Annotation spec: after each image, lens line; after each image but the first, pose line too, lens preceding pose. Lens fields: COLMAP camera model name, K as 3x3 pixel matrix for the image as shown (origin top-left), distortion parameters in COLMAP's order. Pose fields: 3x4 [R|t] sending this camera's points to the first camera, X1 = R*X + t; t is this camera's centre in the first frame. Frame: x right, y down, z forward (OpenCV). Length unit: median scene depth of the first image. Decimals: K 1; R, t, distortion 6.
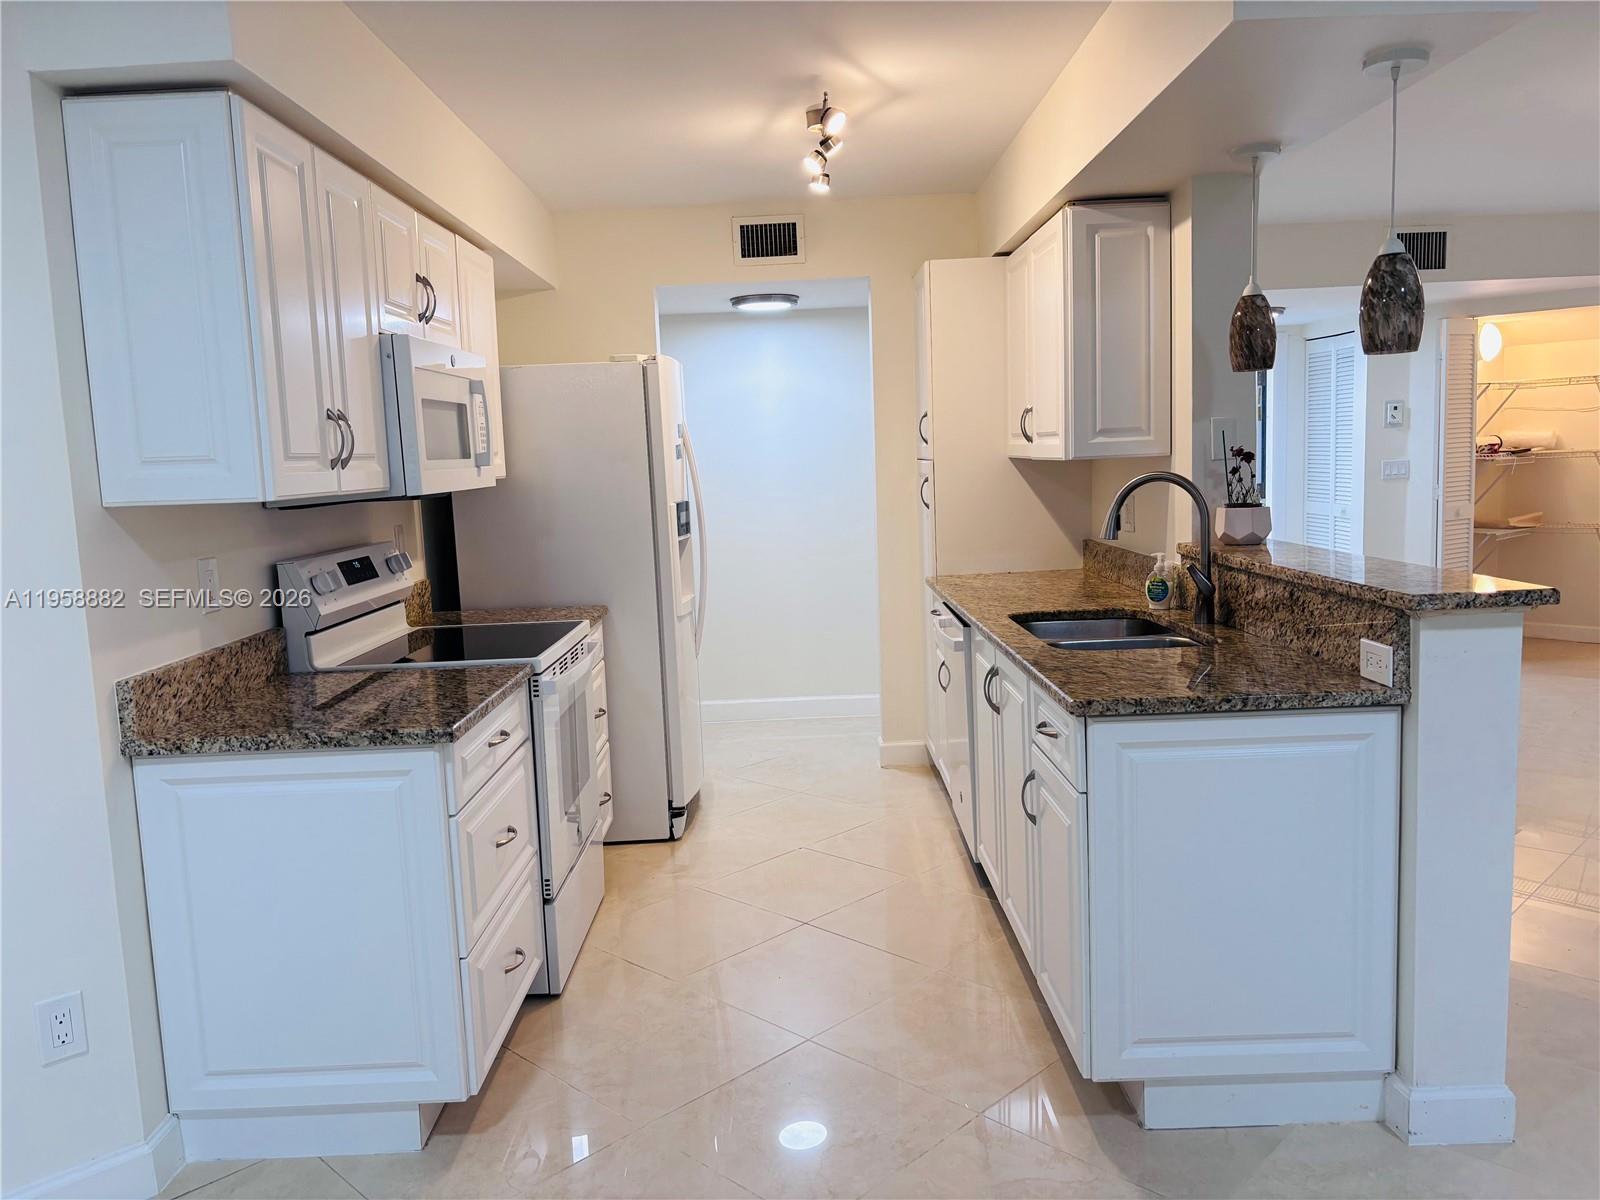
lens RADIAL K [[1203.4, 0, 800.0], [0, 1203.4, 600.0], [0, 0, 1]] dist [0.008094, 0.000046]
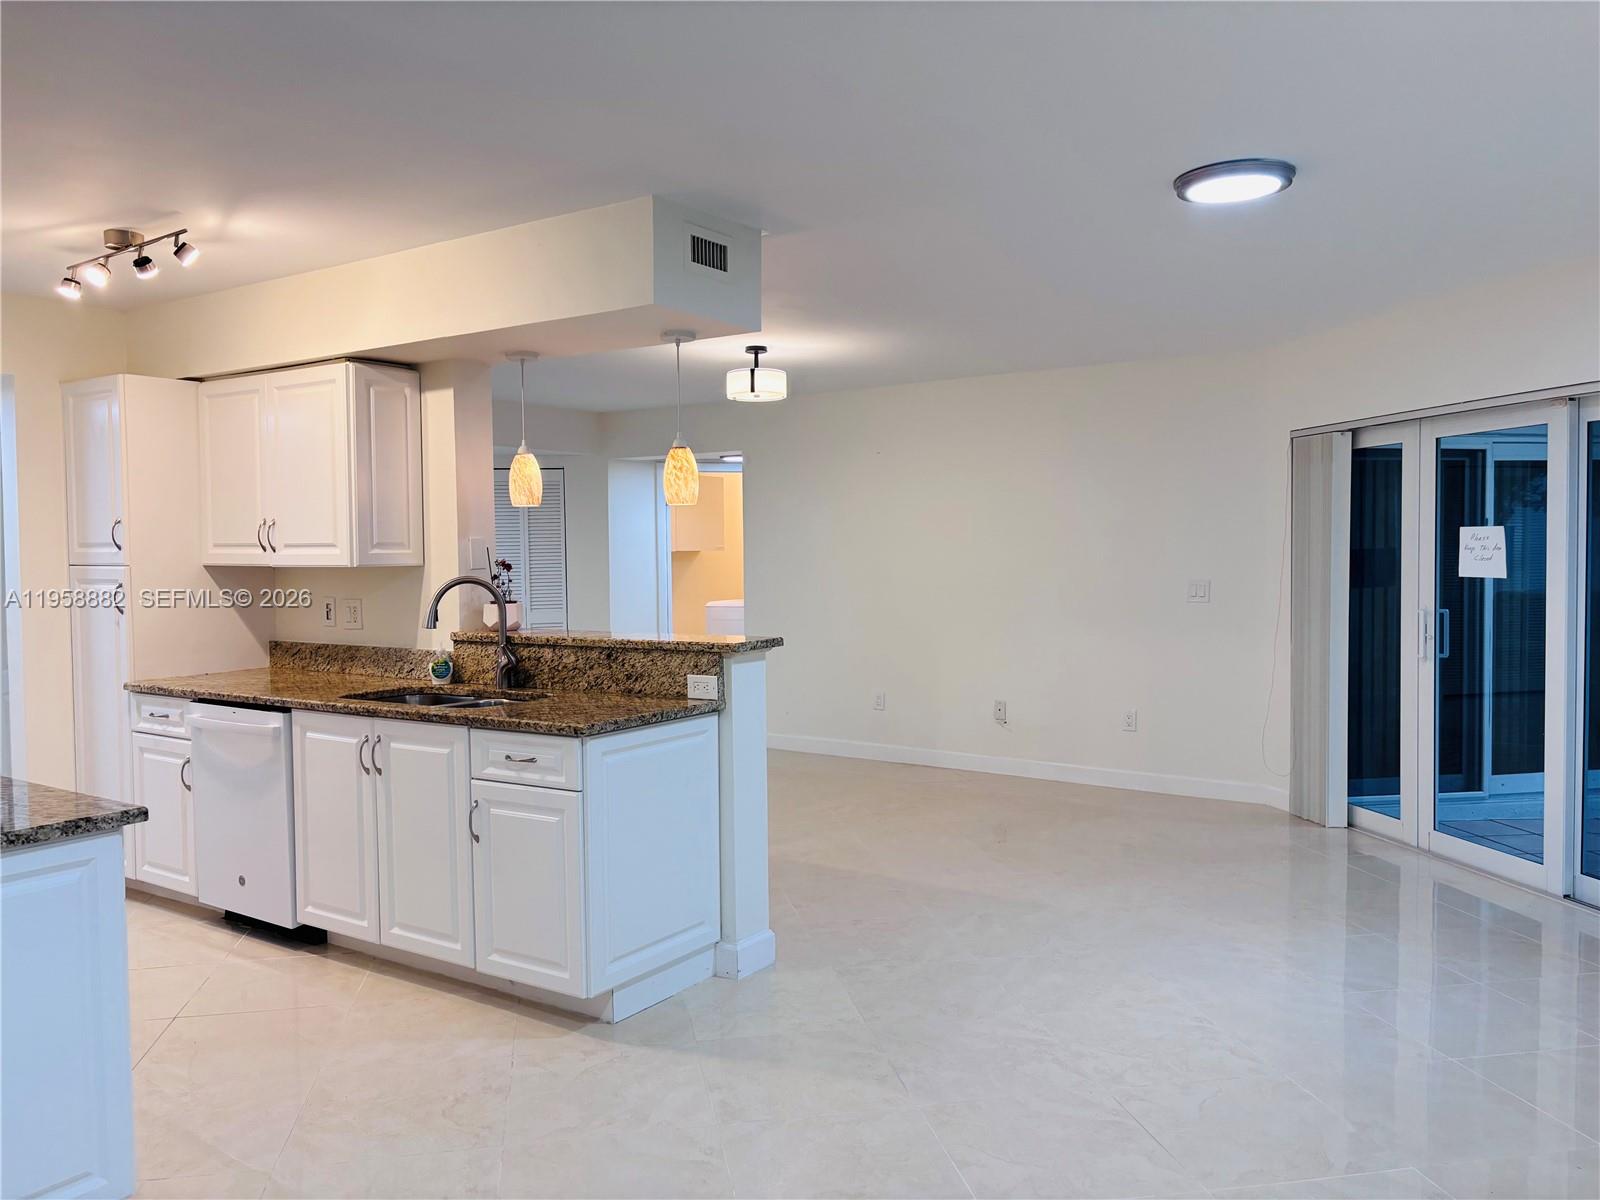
lens RADIAL K [[1206.7, 0, 812.0], [0, 1206.7, 552.1], [0, 0, 1]] dist [0.059639, -0.075634]
pose [[0.554381, 0.031968, 0.831649, -0.666980], [0.087260, 0.991522, -0.096281, 0.031972], [-0.827676, 0.125946, 0.546892, -0.053264]]
